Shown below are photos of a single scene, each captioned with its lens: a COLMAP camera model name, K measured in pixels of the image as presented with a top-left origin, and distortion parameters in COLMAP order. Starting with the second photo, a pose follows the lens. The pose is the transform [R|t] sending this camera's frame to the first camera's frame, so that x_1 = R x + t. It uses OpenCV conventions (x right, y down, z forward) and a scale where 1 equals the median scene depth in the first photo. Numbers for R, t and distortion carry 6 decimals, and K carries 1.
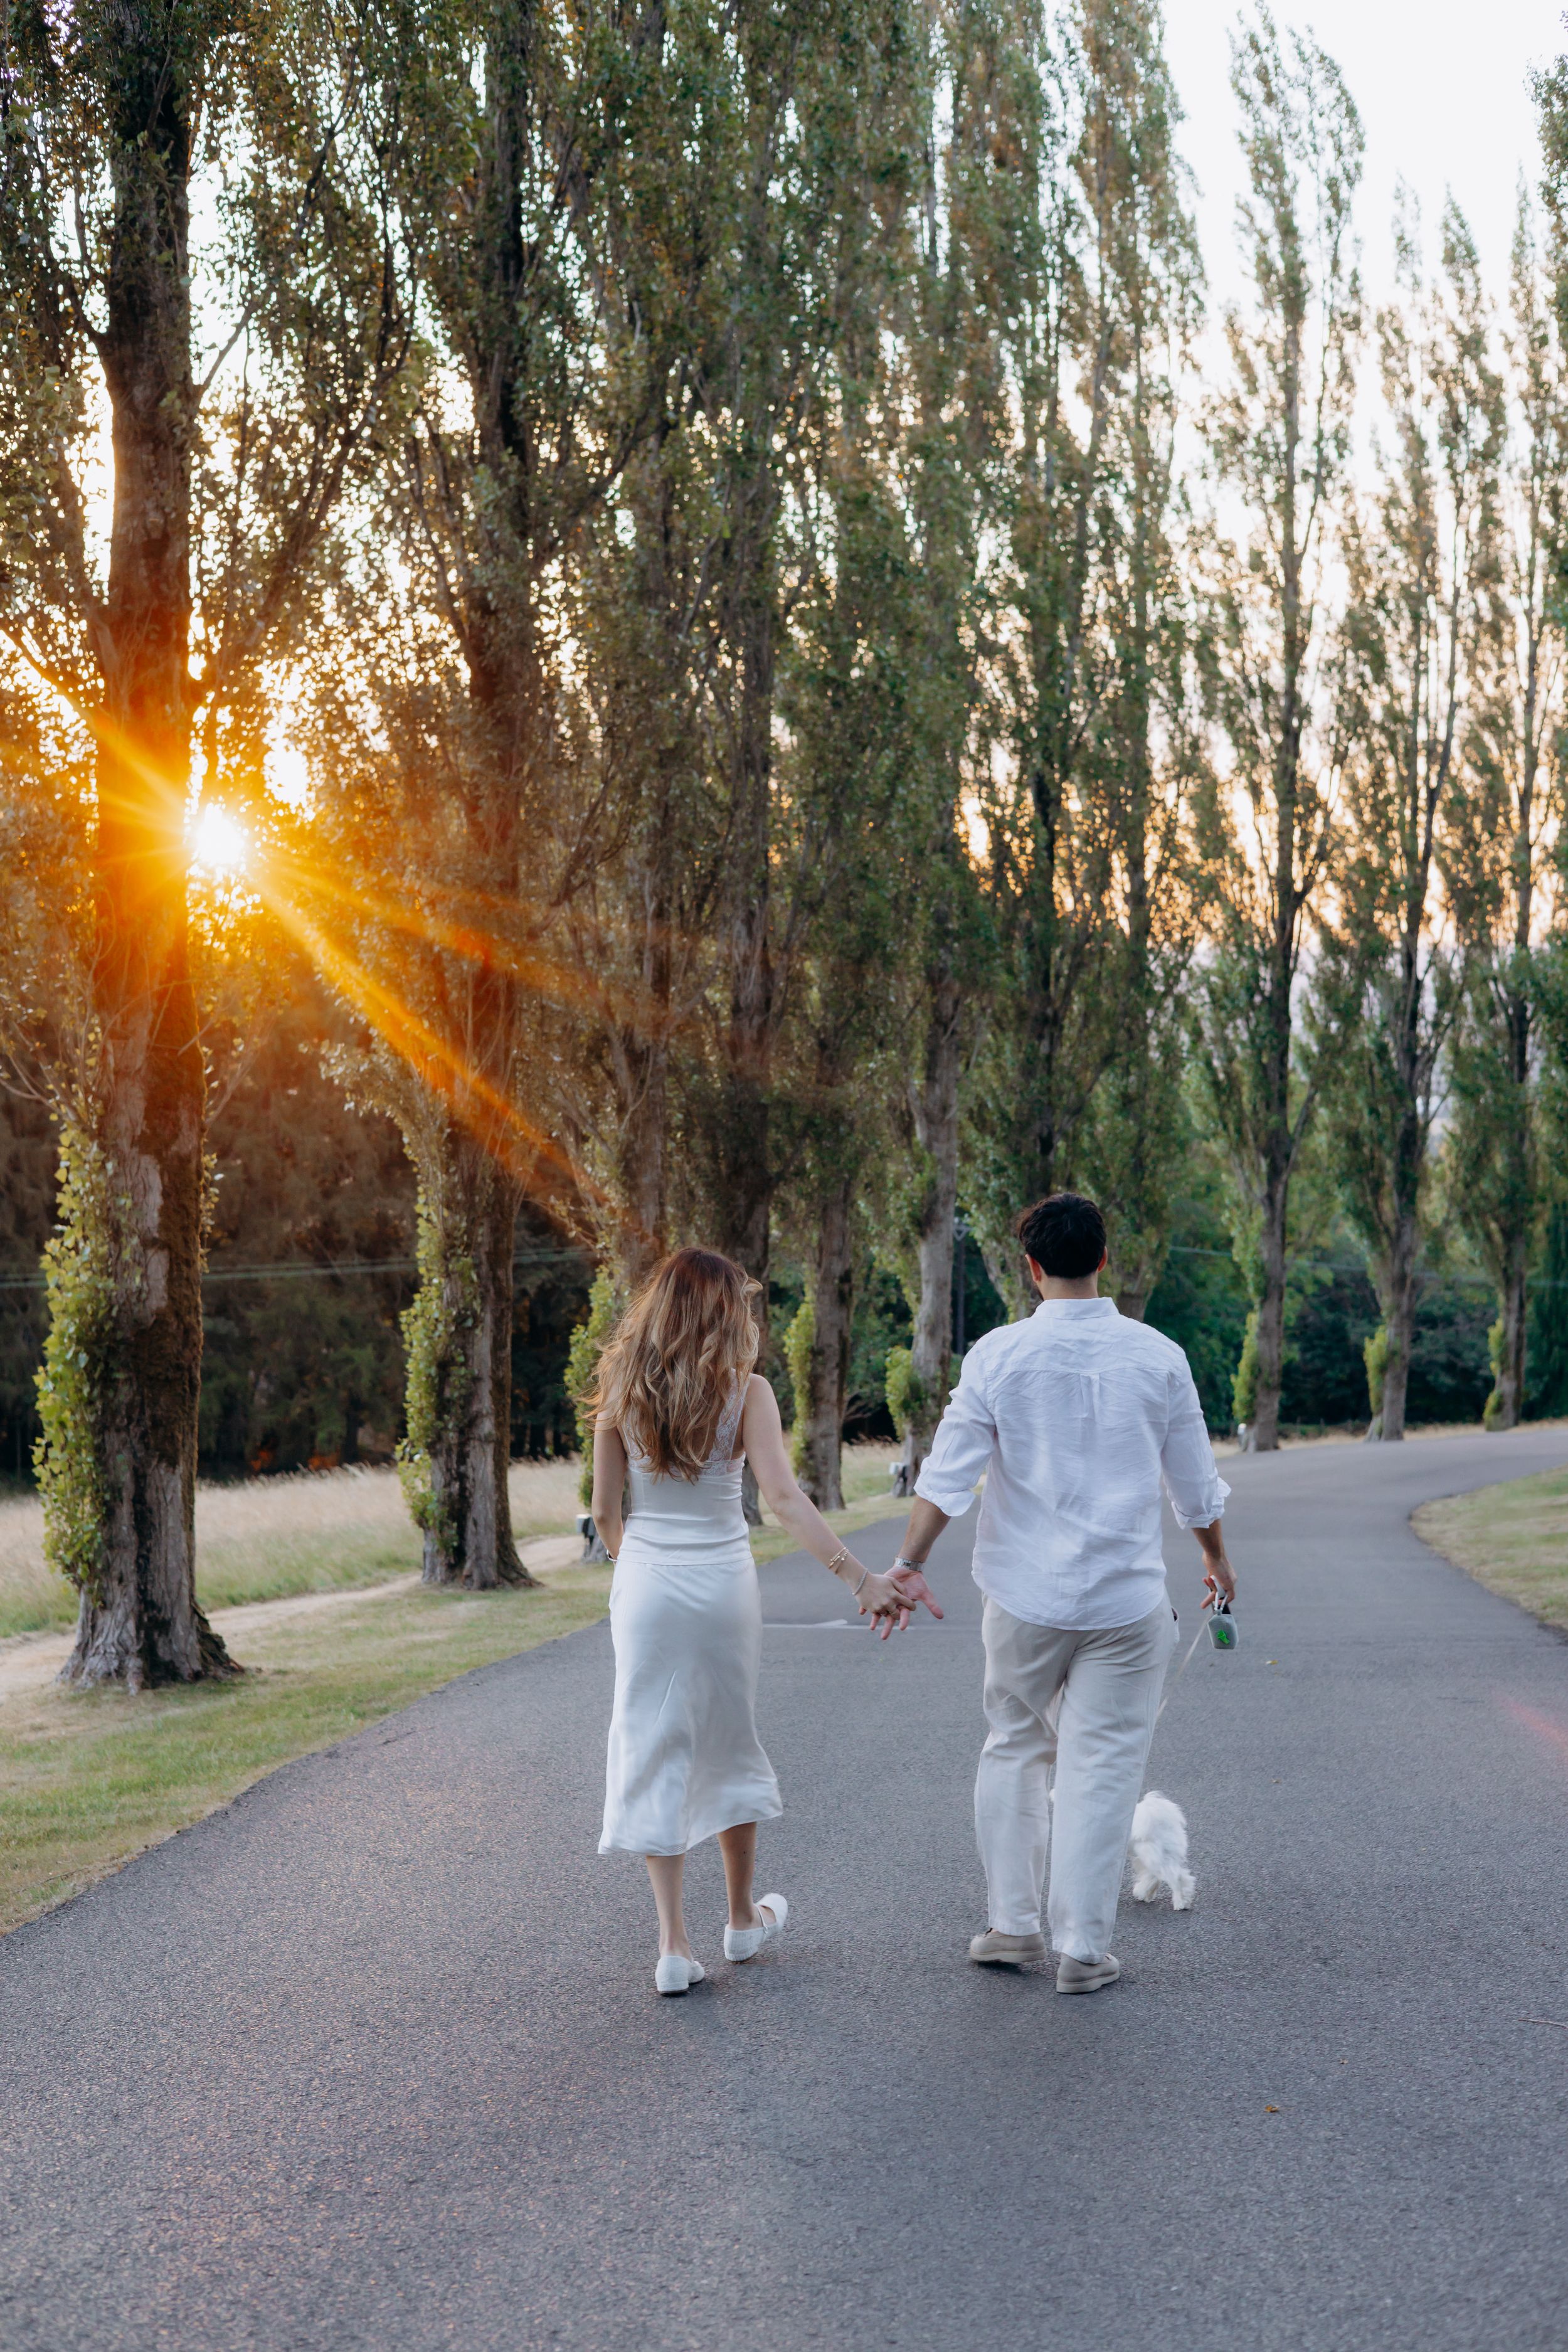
lens RADIAL K [[3385.5, 0, 775.2], [0, 3385.5, 1219.1], [0, 0, 1]] dist [-0.006690, 0.070695]
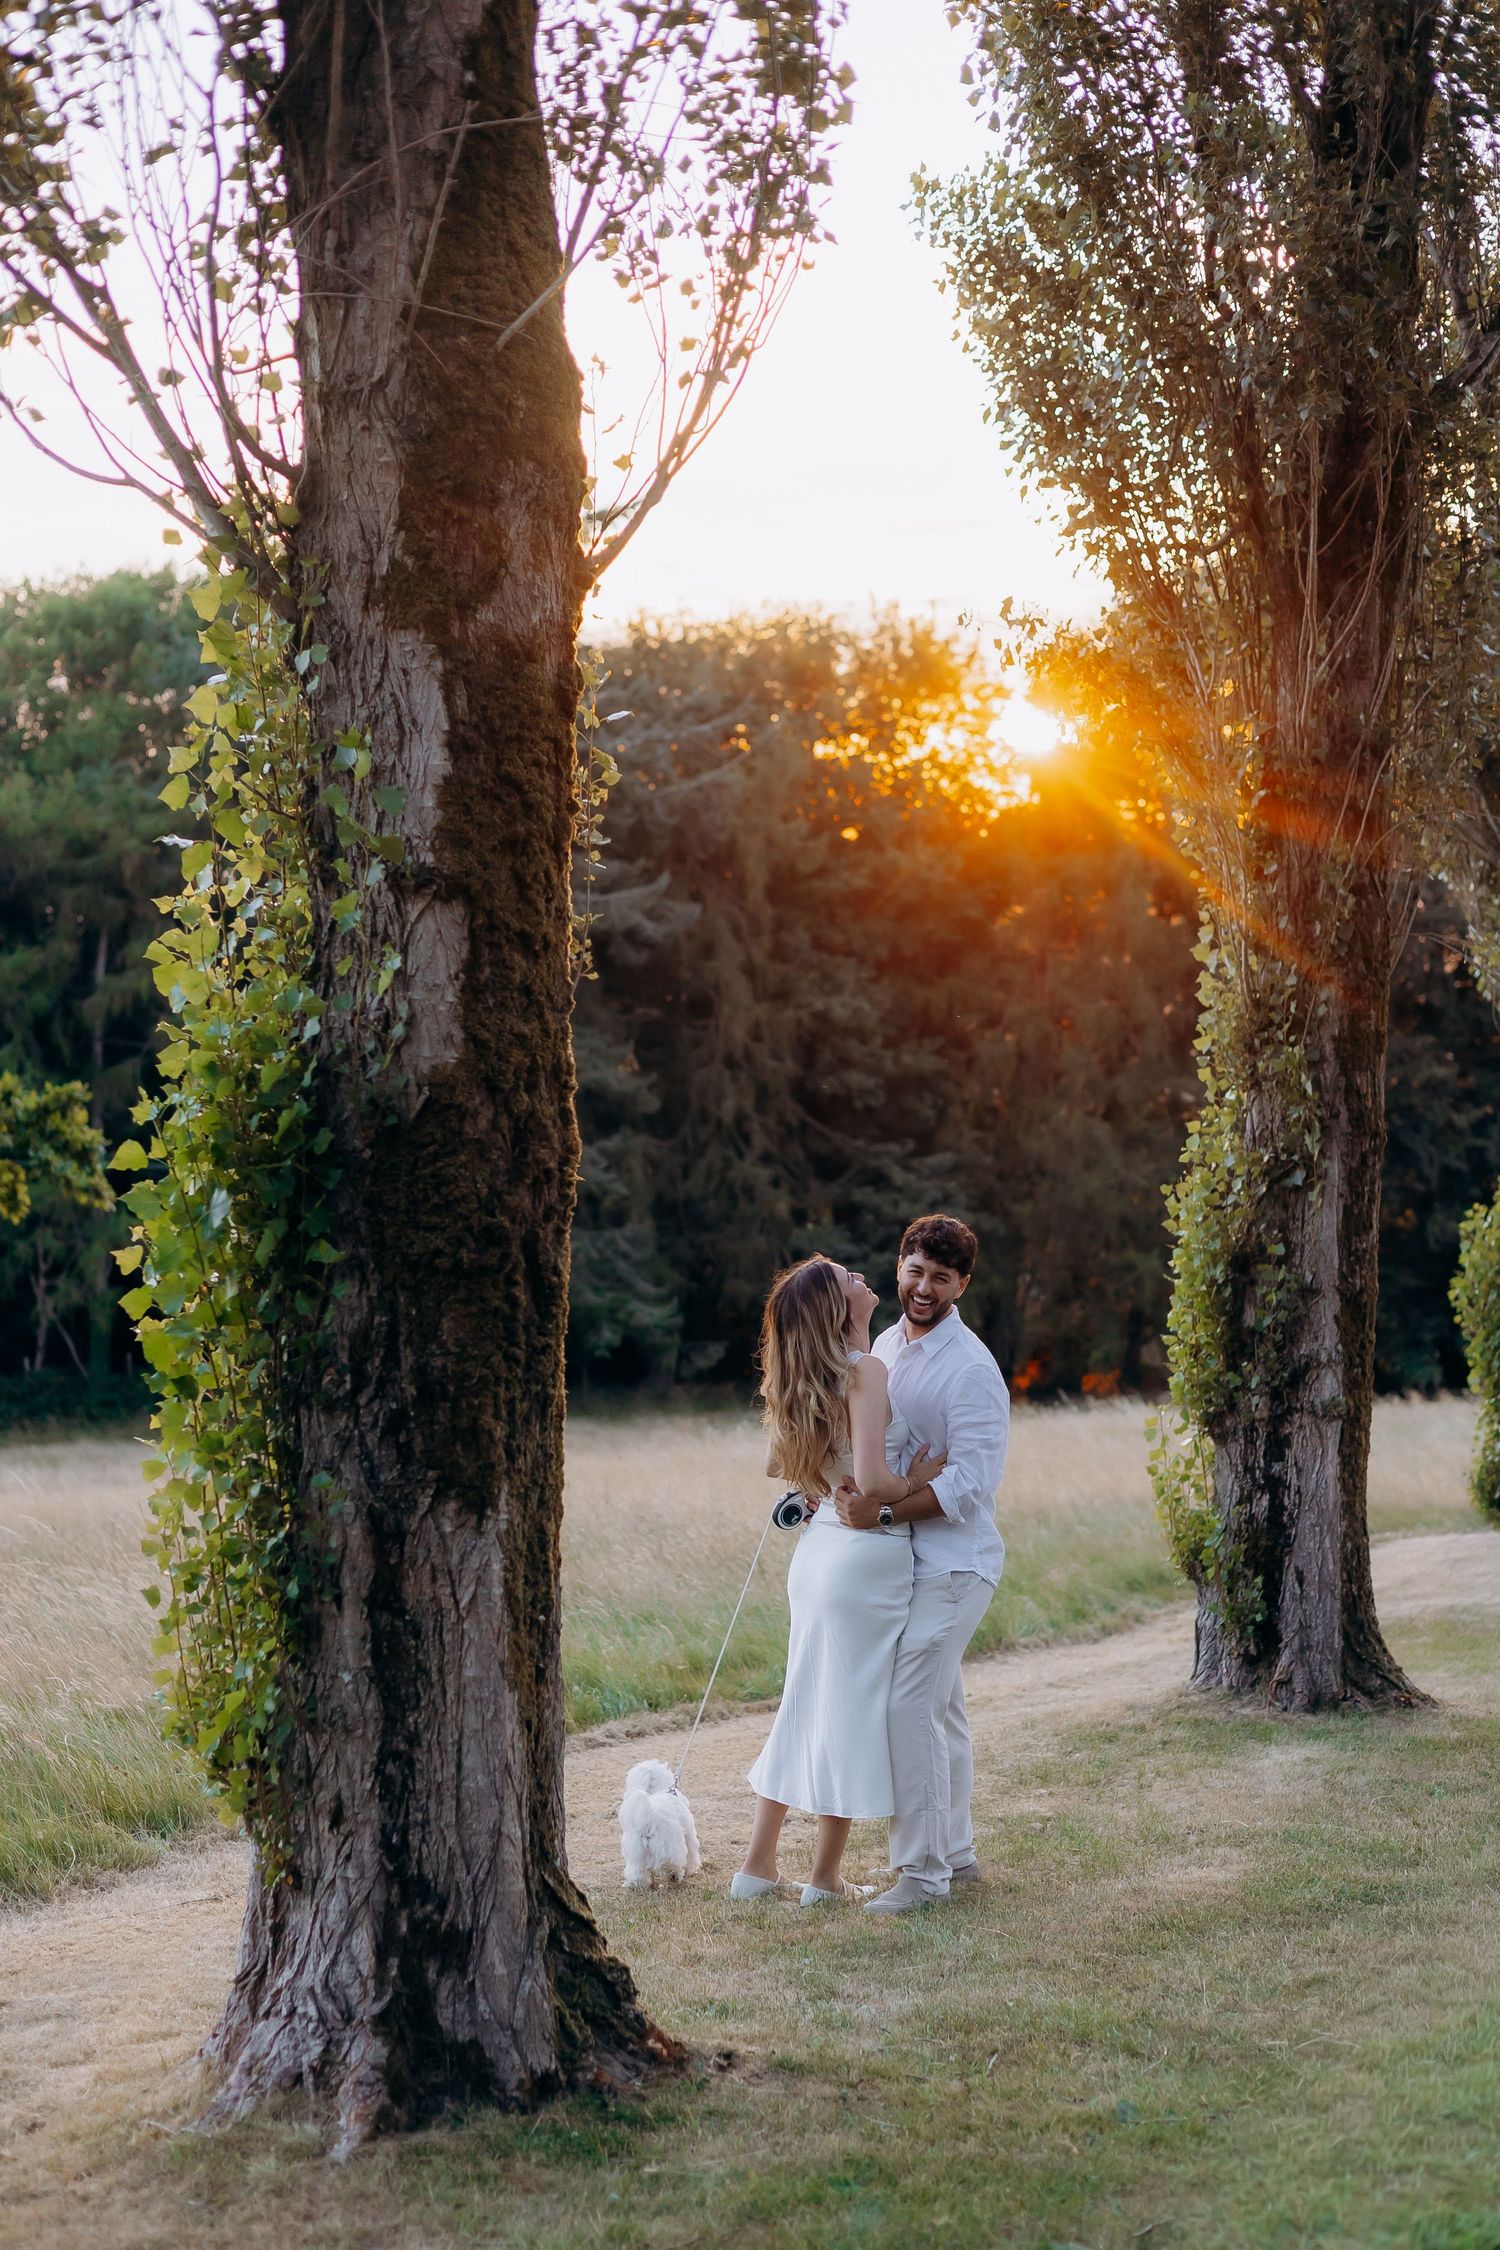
lens RADIAL K [[3238.7, 0, 741.6], [0, 3238.7, 1166.2], [0, 0, 1]] dist [-0.006690, 0.070695]
pose [[0.968307, 0.019995, -0.248963, -0.050851], [-0.017461, 0.999771, 0.012383, 0.024384], [0.249153, -0.007643, 0.968434, 0.518275]]
